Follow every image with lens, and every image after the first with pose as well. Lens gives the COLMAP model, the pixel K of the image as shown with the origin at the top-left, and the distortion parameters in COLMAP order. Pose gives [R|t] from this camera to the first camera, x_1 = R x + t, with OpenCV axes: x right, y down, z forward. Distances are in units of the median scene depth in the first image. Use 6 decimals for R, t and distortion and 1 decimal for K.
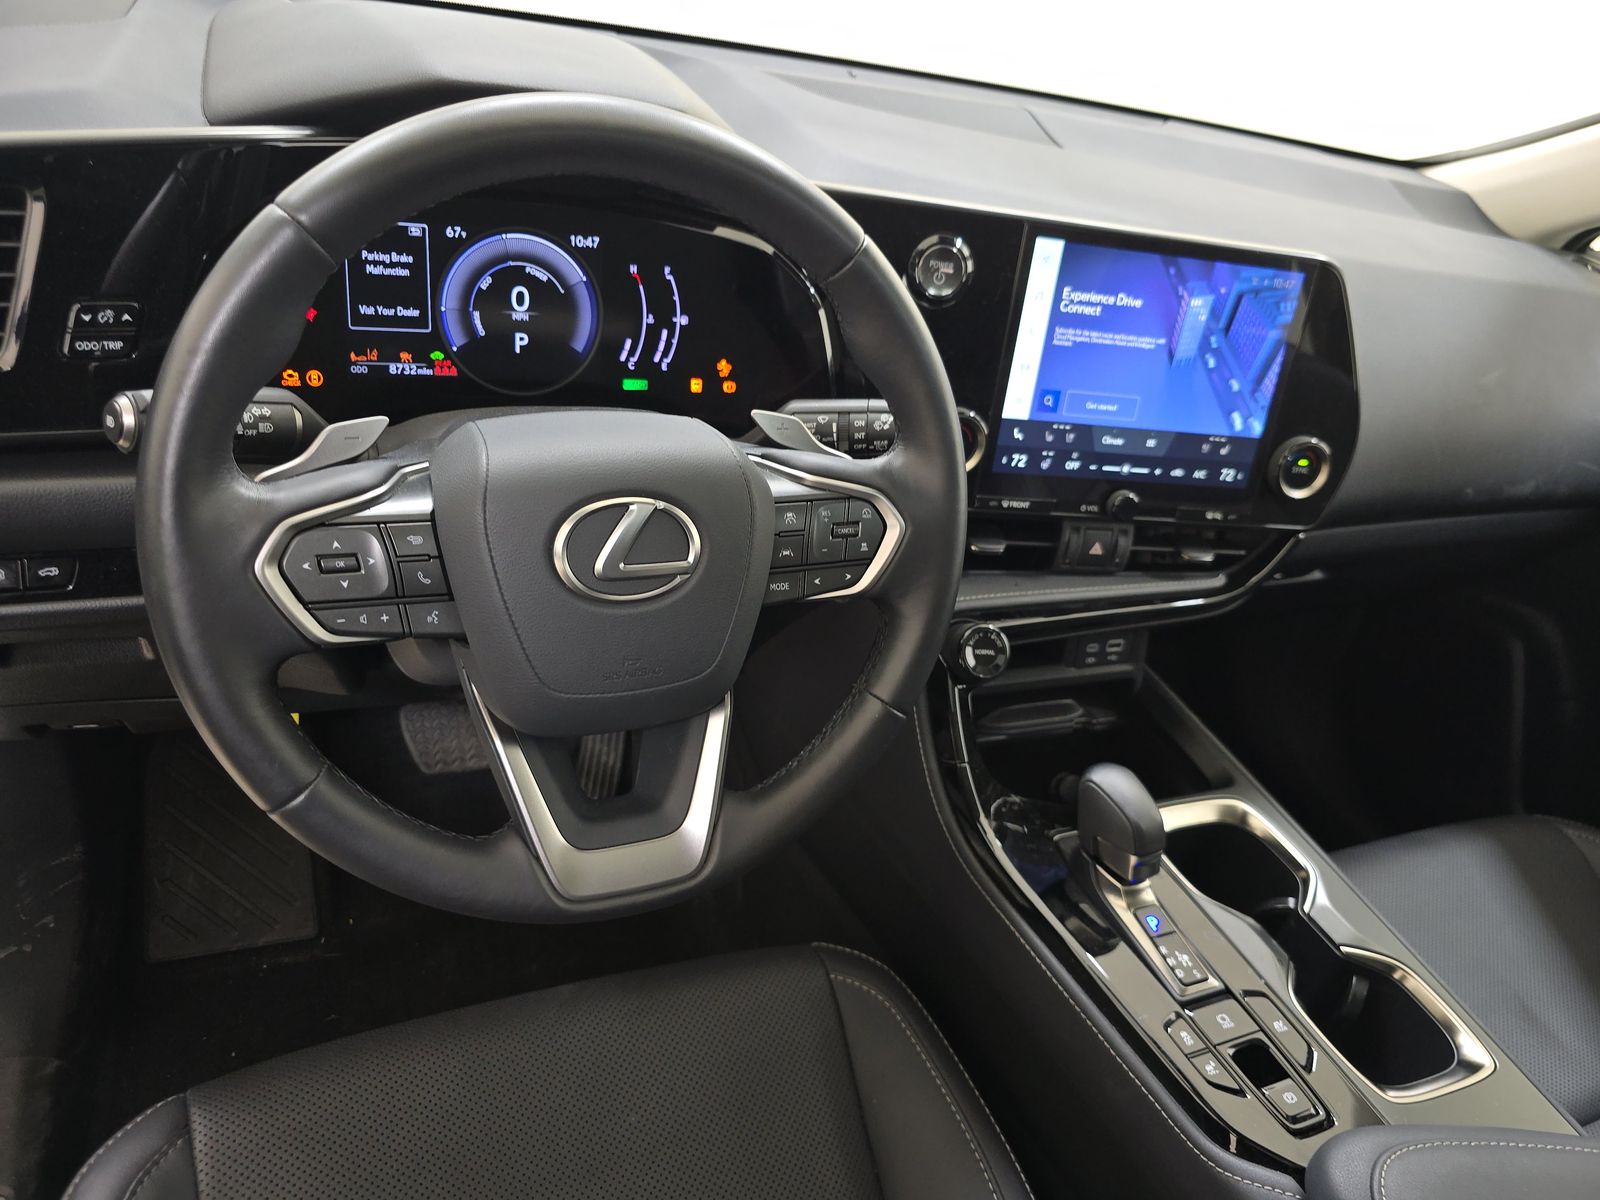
lens RADIAL K [[1061.3, 0, 753.7], [0, 1061.3, 591.9], [0, 0, 1]] dist [0.049498, -0.044808]
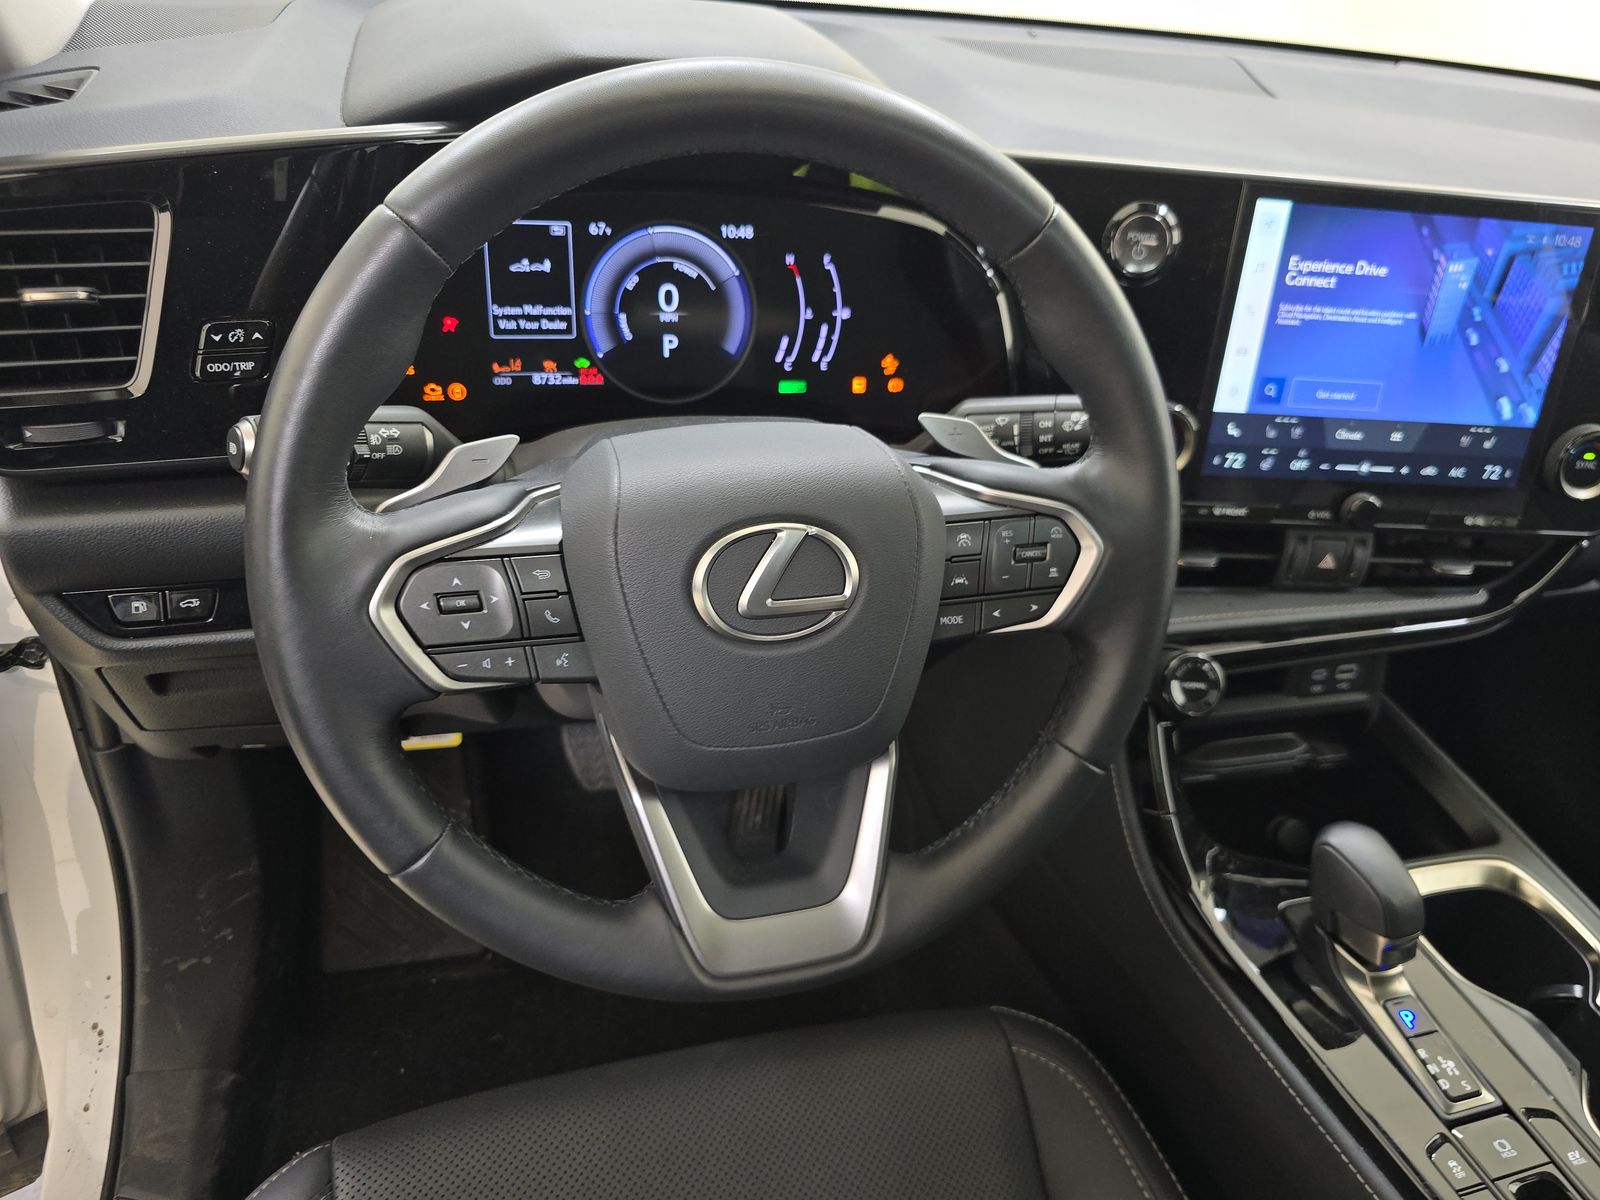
lens RADIAL K [[1061.3, 0, 785.8], [0, 1061.3, 614.5], [0, 0, 1]] dist [0.049498, -0.044808]
pose [[0.991438, -0.002941, -0.130545, 0.002182], [0.006460, 0.999627, 0.026538, -0.027846], [0.130419, -0.027154, 0.991087, 0.102822]]
